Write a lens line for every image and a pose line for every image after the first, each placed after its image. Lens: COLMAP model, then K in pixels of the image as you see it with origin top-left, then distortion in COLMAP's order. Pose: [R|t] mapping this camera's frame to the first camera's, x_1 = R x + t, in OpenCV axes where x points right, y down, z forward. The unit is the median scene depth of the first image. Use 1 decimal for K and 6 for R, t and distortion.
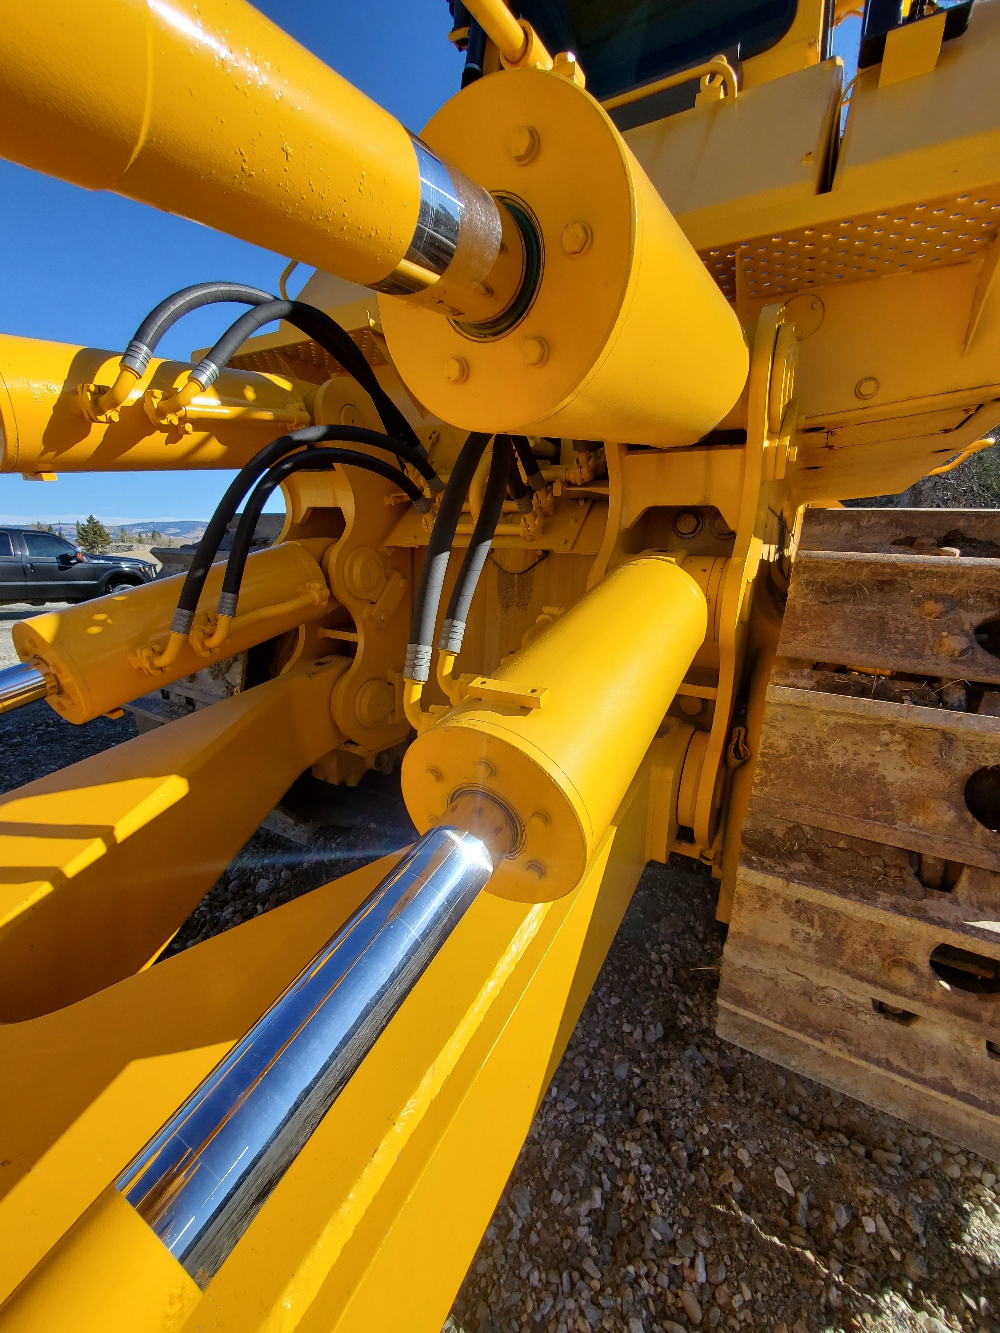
lens RADIAL K [[534.2, 0, 499.7], [0, 534.2, 664.7], [0, 0, 1]] dist [-0.000934, -0.000380]
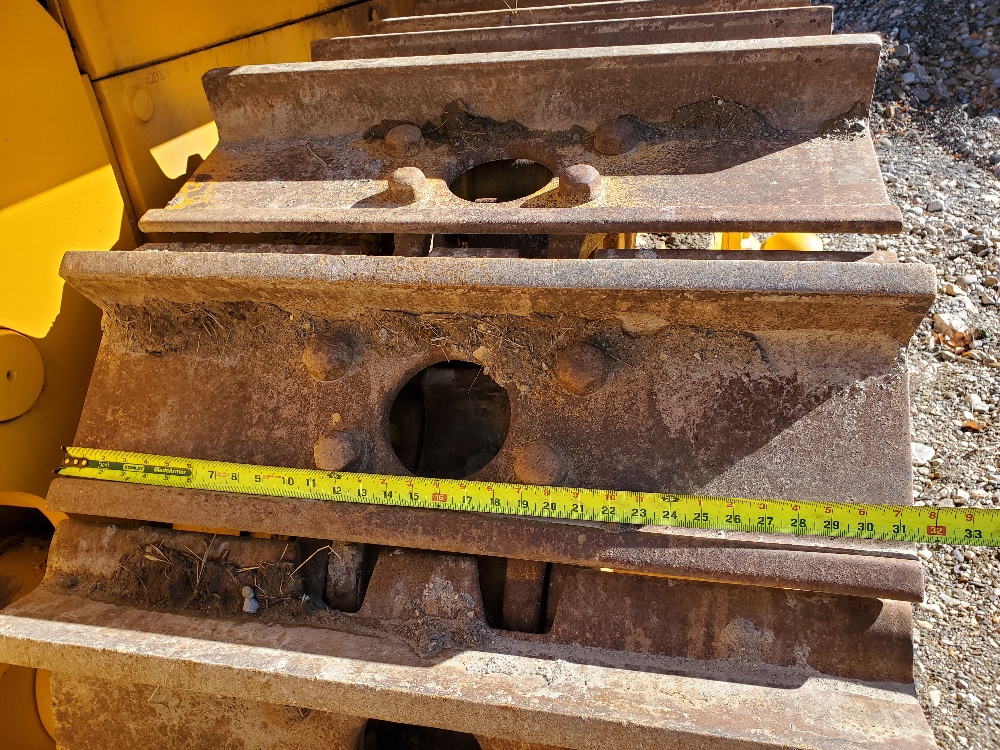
lens RADIAL K [[778.6, 0, 500.2], [0, 778.6, 375.7], [0, 0, 1]] dist [-0.035972, -0.001290]
pose [[0.951108, -0.248361, 0.183603, 0.823734], [0.182771, 0.931787, 0.313637, -0.274235], [-0.248974, -0.264746, 0.931623, 0.312861]]
